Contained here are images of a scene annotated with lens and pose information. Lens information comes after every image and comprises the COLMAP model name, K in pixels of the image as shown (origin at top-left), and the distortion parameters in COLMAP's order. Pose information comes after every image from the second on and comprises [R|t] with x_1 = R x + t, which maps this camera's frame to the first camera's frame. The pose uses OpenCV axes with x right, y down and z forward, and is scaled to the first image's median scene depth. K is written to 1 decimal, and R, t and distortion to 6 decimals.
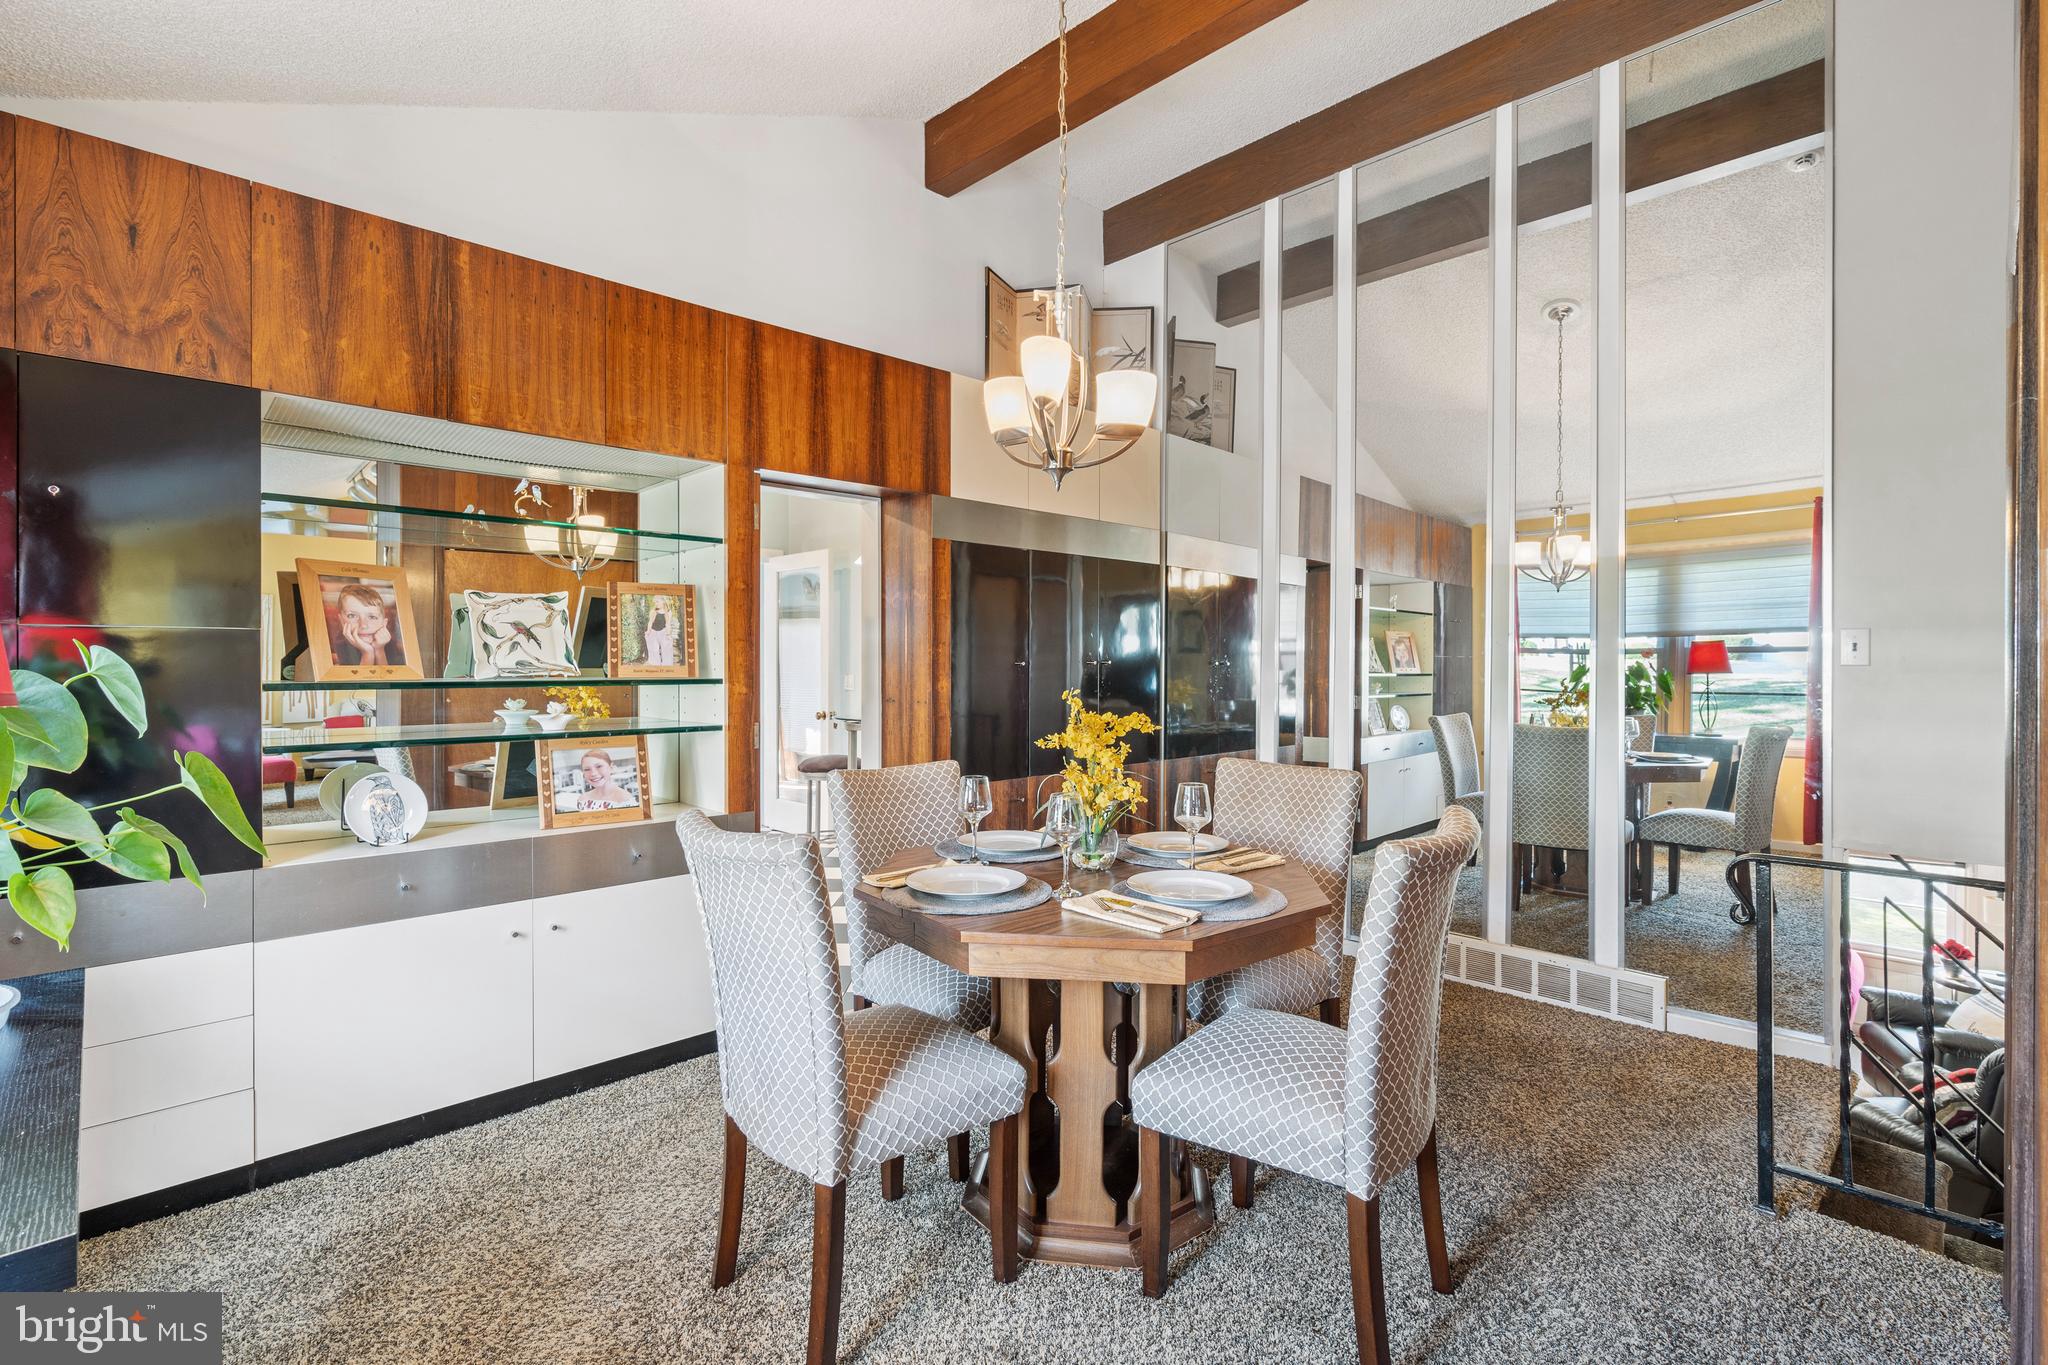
lens RADIAL K [[942.5, 0, 1024.0], [0, 942.5, 682.5], [0, 0, 1]] dist [-0.000911, 0.000155]
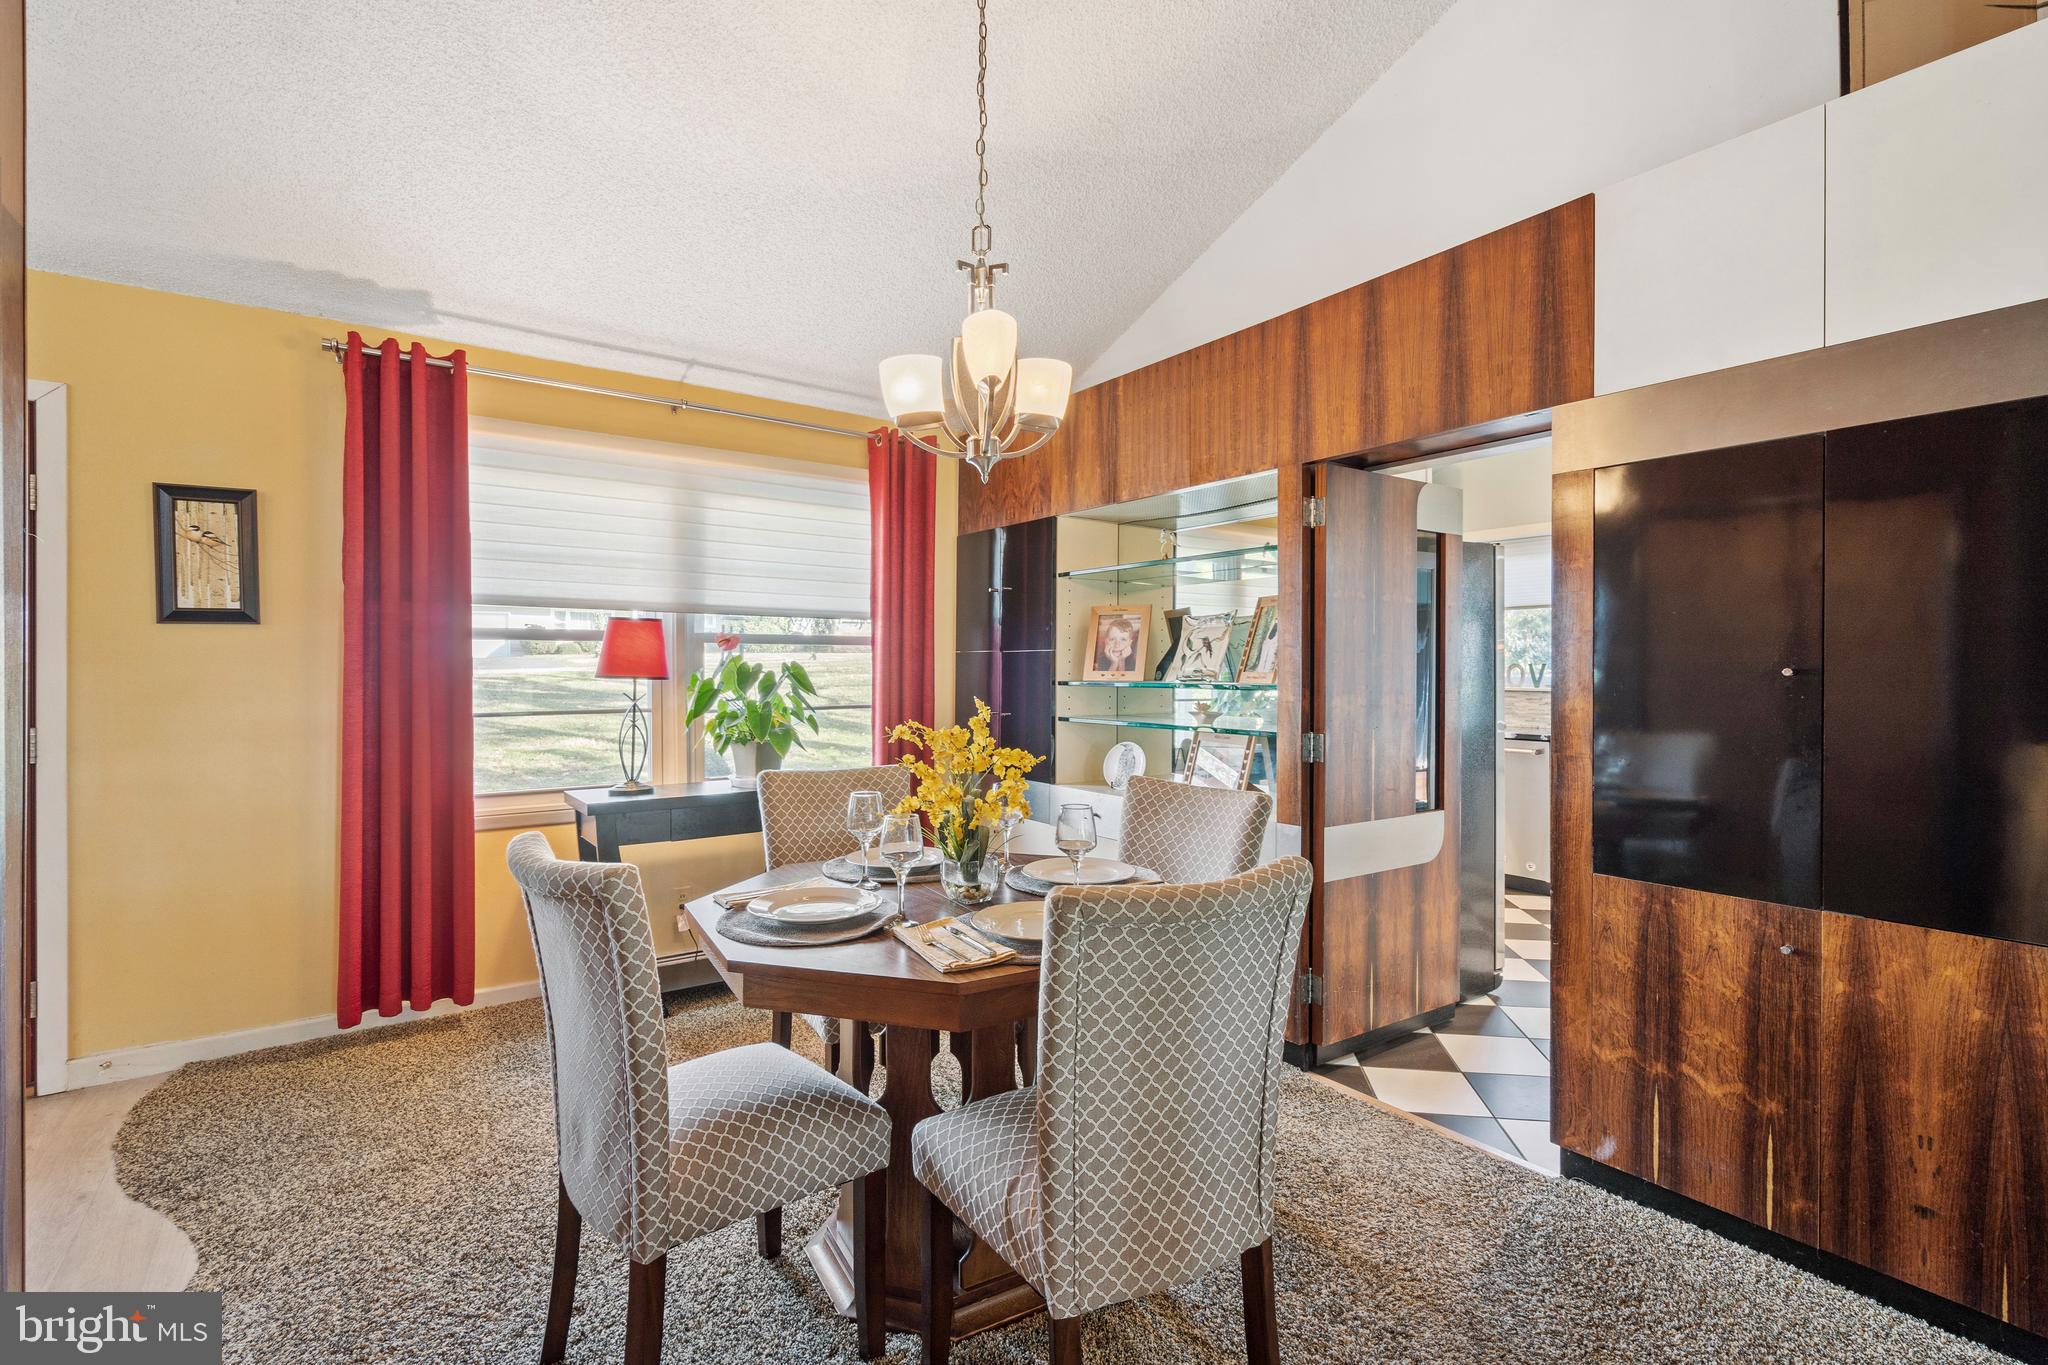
lens RADIAL K [[942.5, 0, 1024.0], [0, 942.5, 682.5], [0, 0, 1]] dist [-0.000911, 0.000155]
pose [[-0.137151, 0.015041, -0.990436, 0.735888], [-0.017718, 0.999688, 0.017635, -0.020763], [0.990392, 0.019967, -0.136842, 0.913045]]
